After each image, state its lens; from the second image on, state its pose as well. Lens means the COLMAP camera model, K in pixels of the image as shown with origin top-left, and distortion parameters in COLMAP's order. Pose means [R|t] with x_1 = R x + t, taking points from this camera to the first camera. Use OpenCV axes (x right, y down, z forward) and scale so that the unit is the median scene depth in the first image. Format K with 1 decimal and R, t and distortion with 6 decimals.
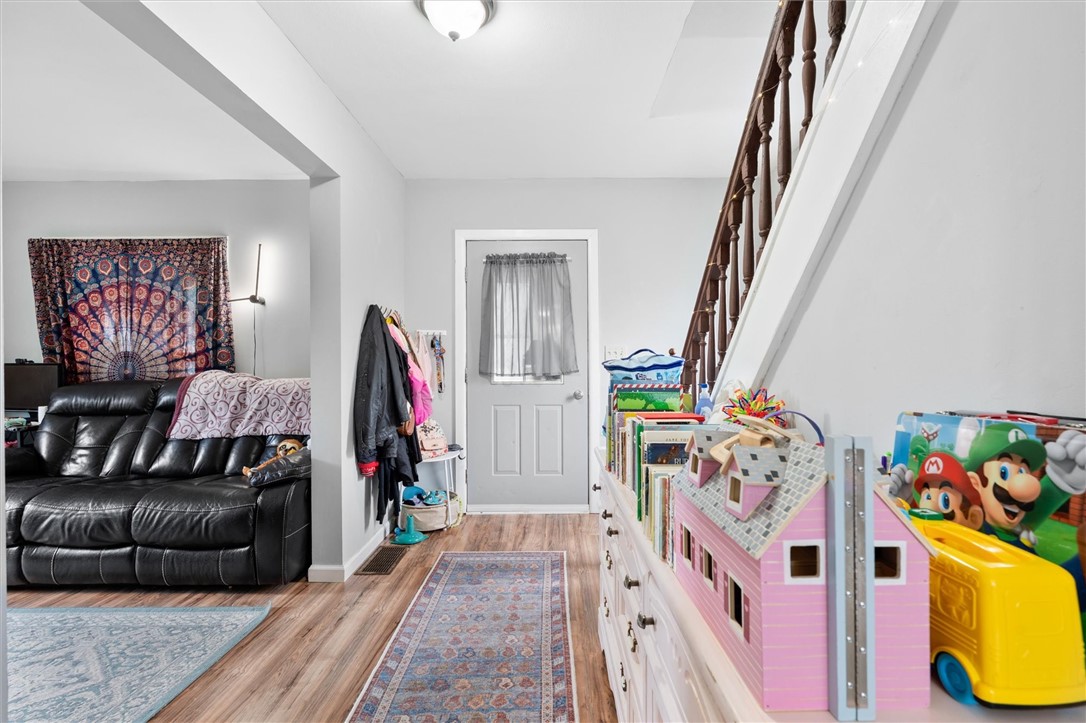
lens RADIAL K [[483.7, 0, 543.0], [0, 483.7, 361.5], [0, 0, 1]] dist [-0.002524, -0.000504]
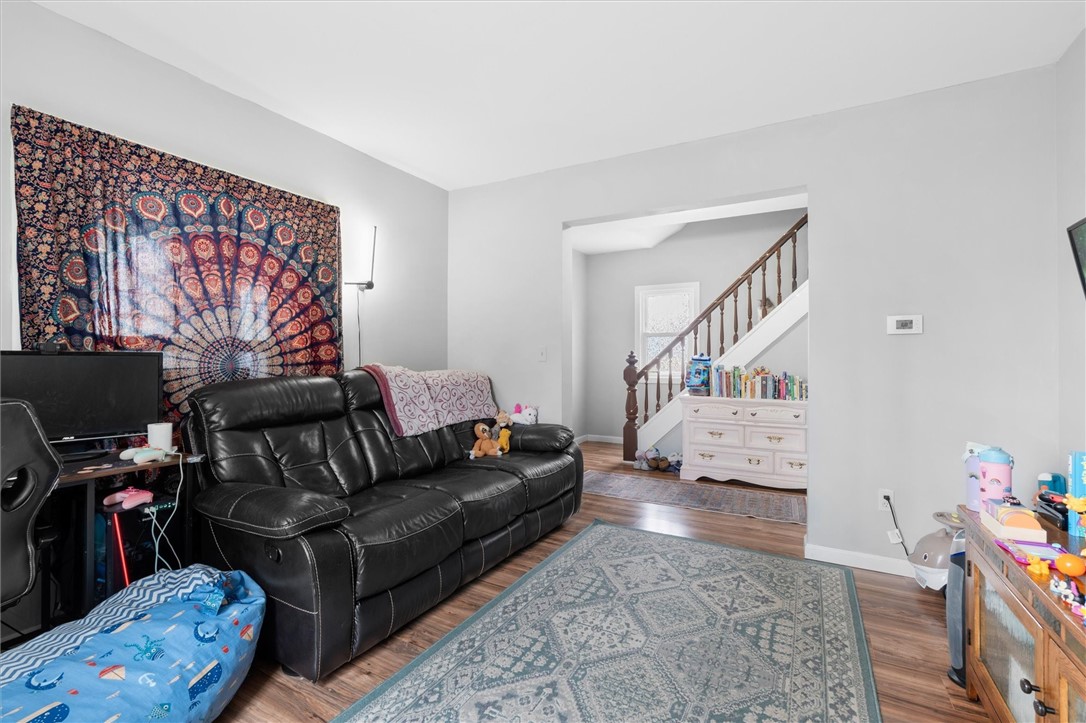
lens RADIAL K [[483.7, 0, 543.0], [0, 483.7, 361.5], [0, 0, 1]] dist [-0.002524, -0.000504]
pose [[0.488142, -0.001255, 0.872763, -1.245535], [-0.008850, 0.999940, 0.006388, 0.006038], [-0.872719, -0.010842, 0.488102, 0.272062]]
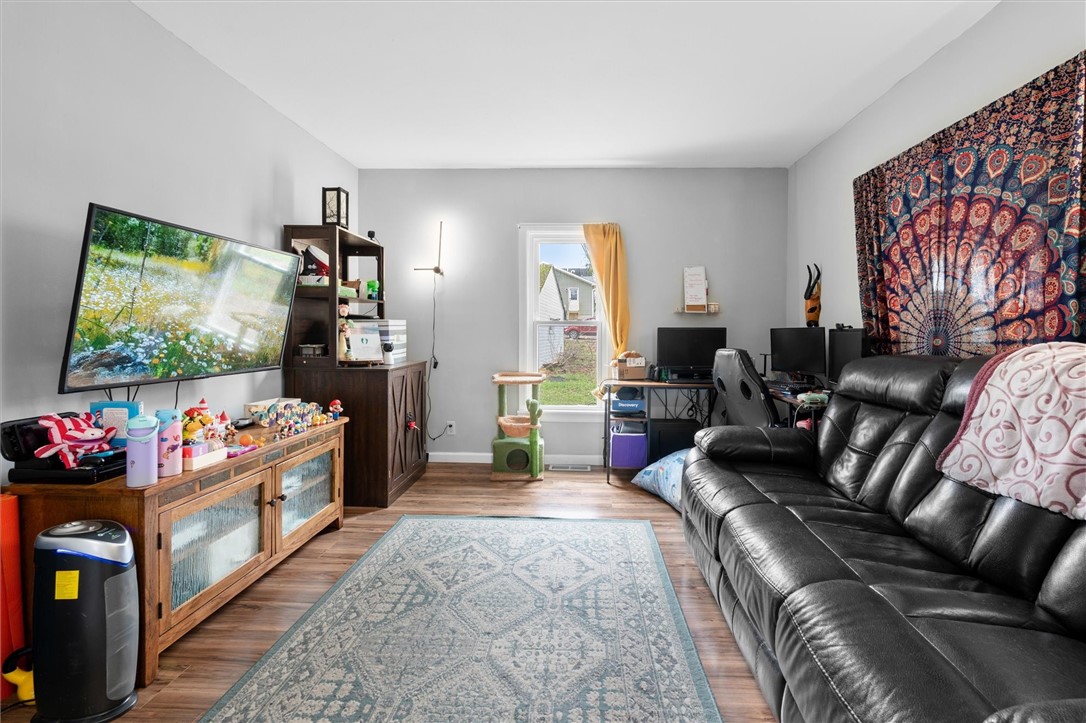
lens RADIAL K [[483.4, 0, 575.6], [0, 483.4, 340.5], [0, 0, 1]] dist [-0.000844, -0.000608]
pose [[-0.011437, 0.020260, -0.999729, -0.220258], [0.001980, 0.999793, 0.020239, 0.005940], [0.999933, -0.001748, -0.011474, 0.529496]]
